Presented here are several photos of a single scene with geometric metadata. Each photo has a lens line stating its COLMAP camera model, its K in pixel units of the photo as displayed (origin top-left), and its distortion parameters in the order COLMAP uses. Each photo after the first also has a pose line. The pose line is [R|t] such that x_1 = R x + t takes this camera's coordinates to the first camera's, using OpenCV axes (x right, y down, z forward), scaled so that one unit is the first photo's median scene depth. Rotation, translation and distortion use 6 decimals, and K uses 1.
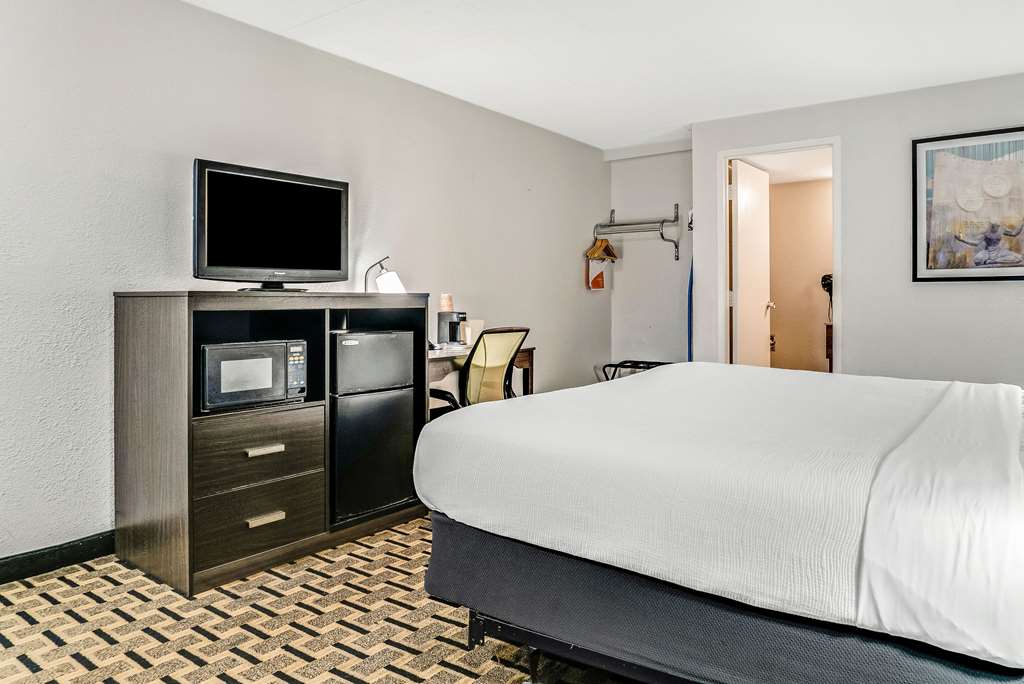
lens RADIAL K [[711.6, 0, 509.9], [0, 711.6, 306.6], [0, 0, 1]] dist [-0.051297, -0.000891]
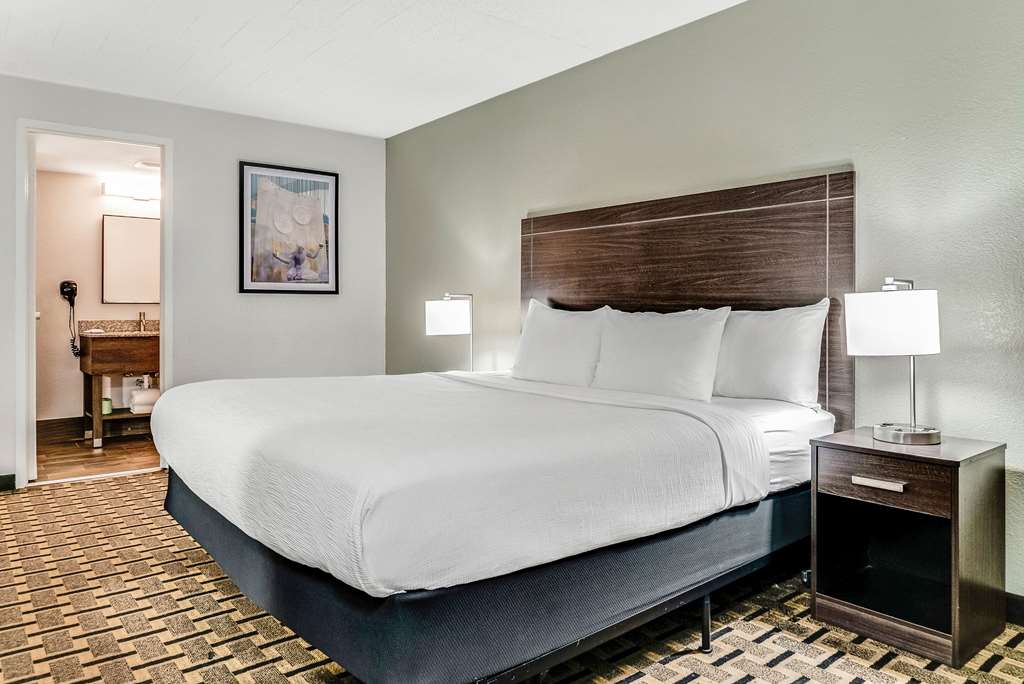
lens RADIAL K [[711.6, 0, 509.9], [0, 711.6, 306.6], [0, 0, 1]] dist [-0.051297, -0.000891]
pose [[0.221426, 0.010886, 0.975116, -0.400954], [0.005284, 0.999910, -0.012363, 0.001346], [-0.975163, 0.007890, 0.221349, 0.367489]]
